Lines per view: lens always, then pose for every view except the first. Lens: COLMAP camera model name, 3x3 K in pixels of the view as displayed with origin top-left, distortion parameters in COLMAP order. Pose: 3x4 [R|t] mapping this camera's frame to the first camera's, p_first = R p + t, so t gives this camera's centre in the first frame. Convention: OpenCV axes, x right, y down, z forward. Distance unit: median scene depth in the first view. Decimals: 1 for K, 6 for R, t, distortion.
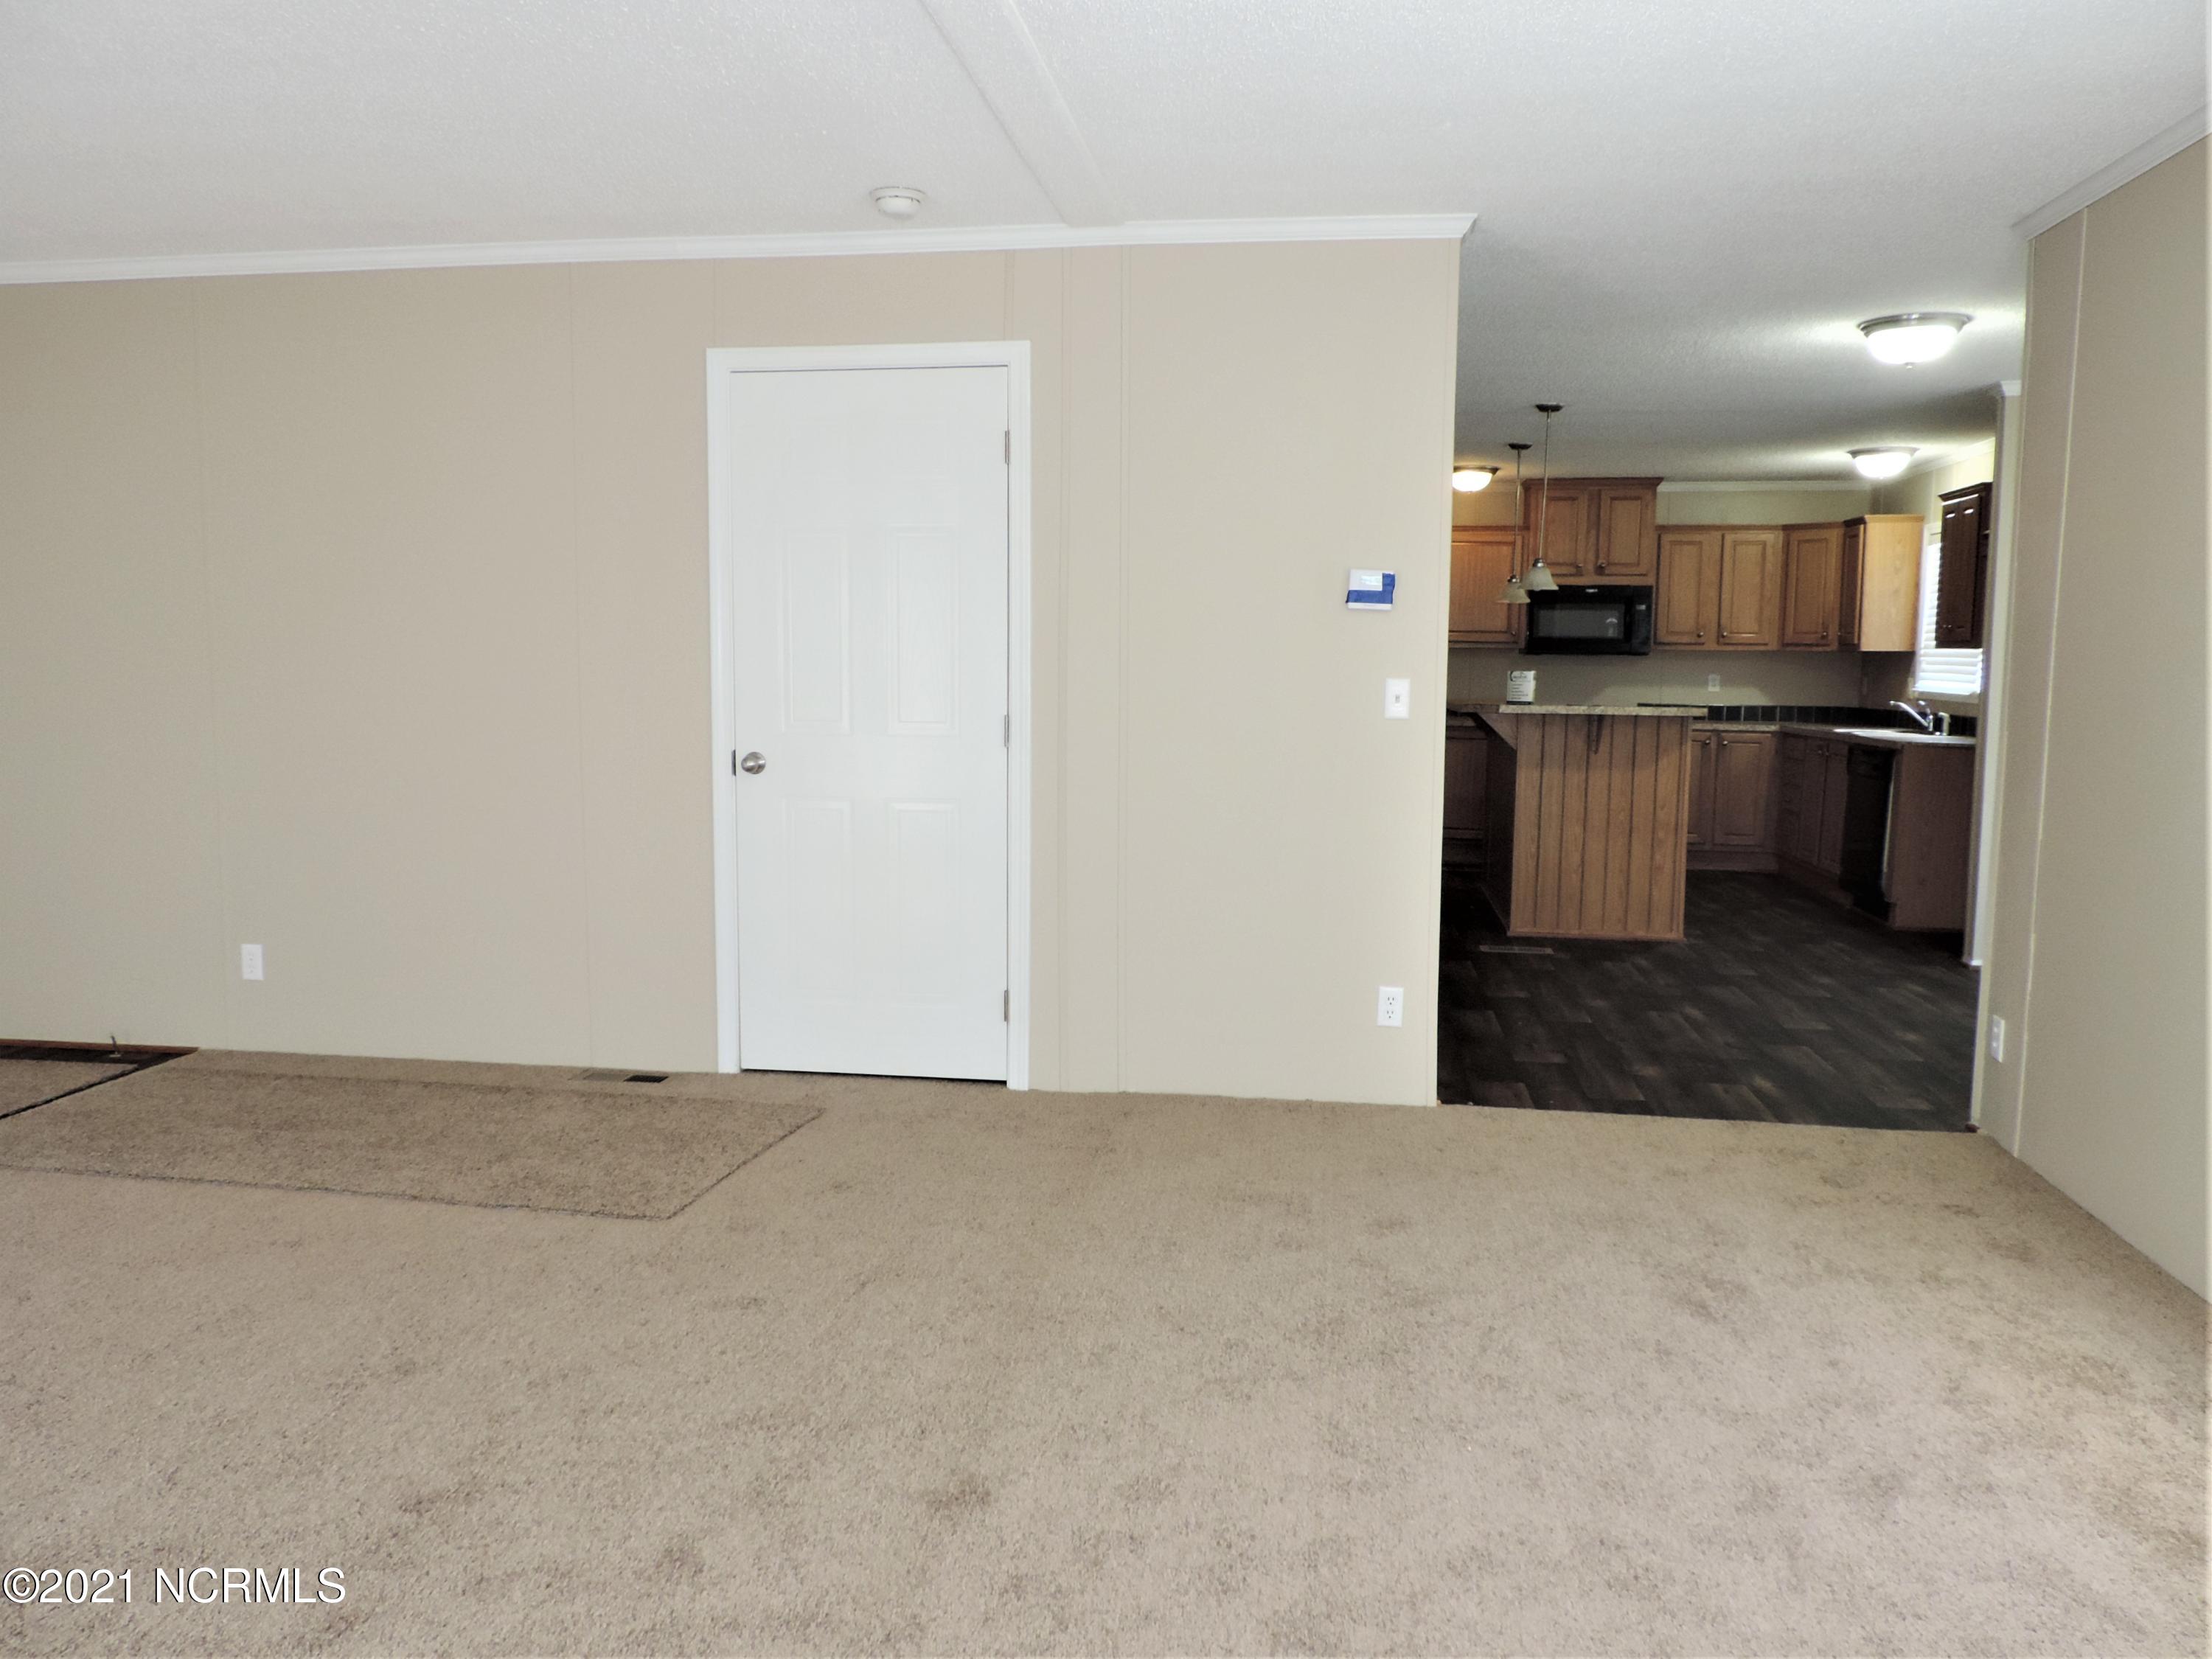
lens RADIAL K [[1644.1, 0, 1110.6], [0, 1644.1, 833.0], [0, 0, 1]] dist [-0.005068, -0.002854]
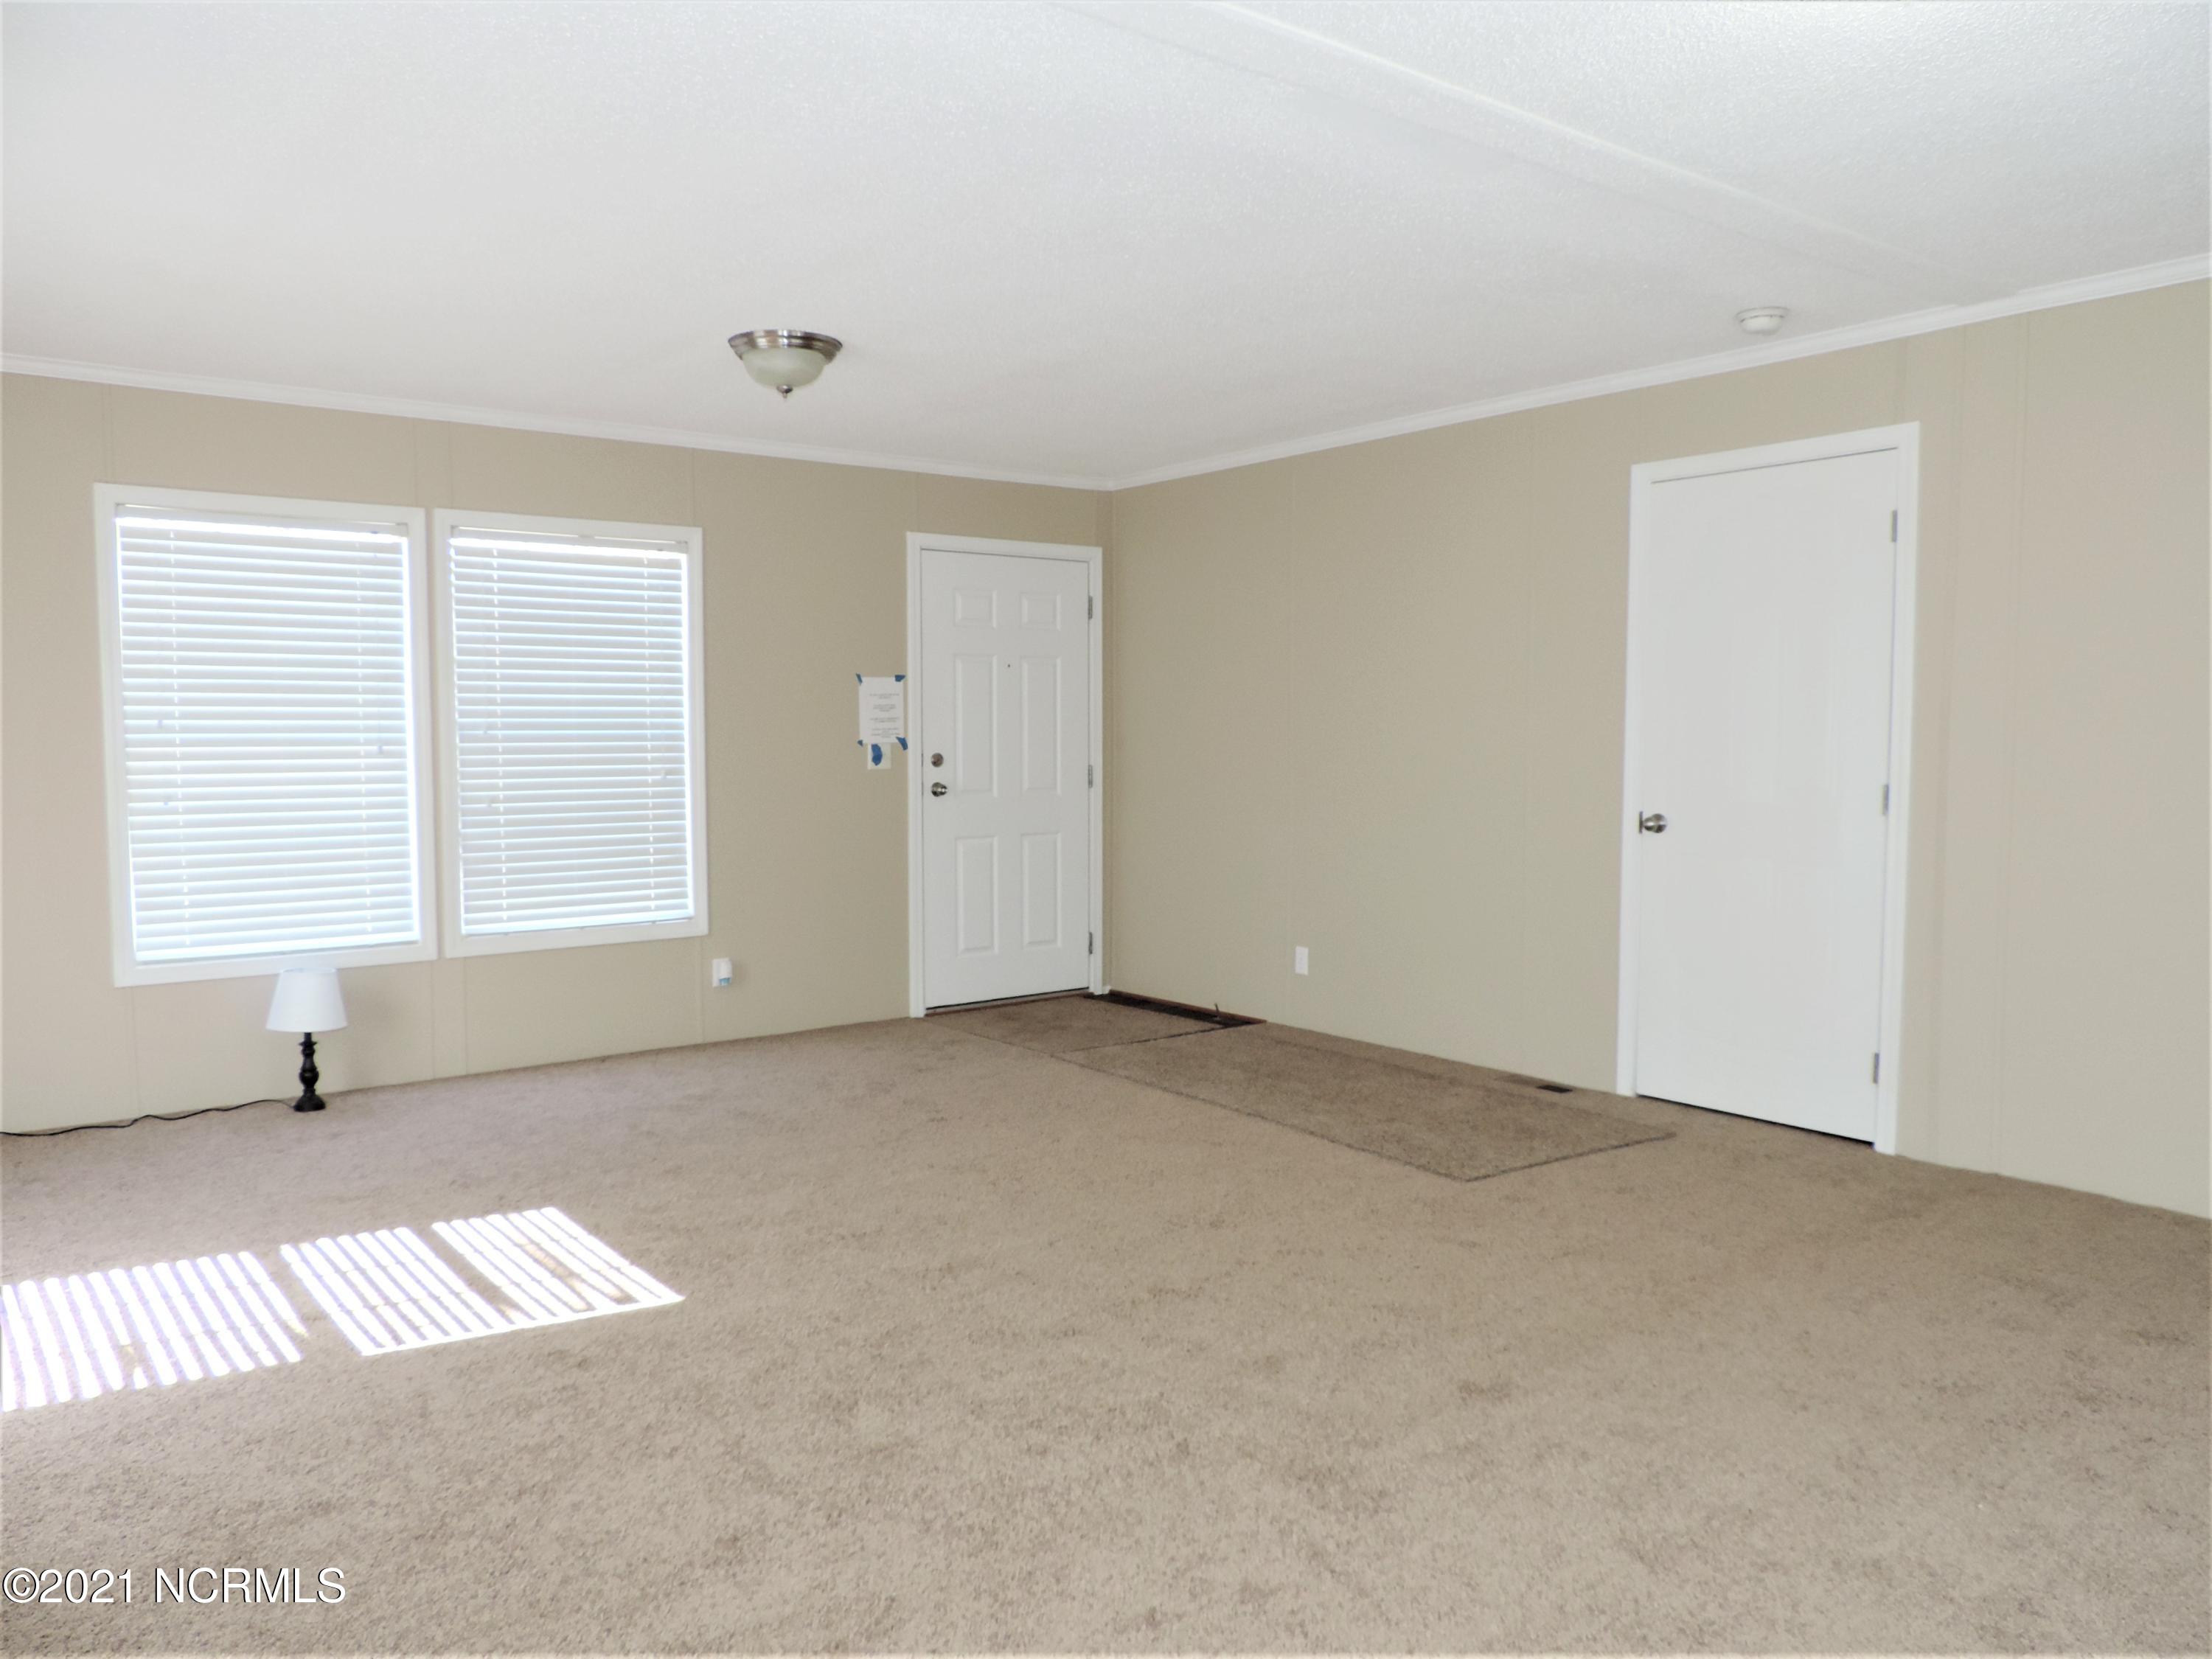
lens RADIAL K [[1644.1, 0, 1114.1], [0, 1644.1, 843.6], [0, 0, 1]] dist [-0.005068, -0.002854]
pose [[0.710875, 0.040495, -0.702151, 0.342709], [-0.069001, 0.997540, -0.012328, 0.011920], [0.699925, 0.057212, 0.711921, -0.072489]]
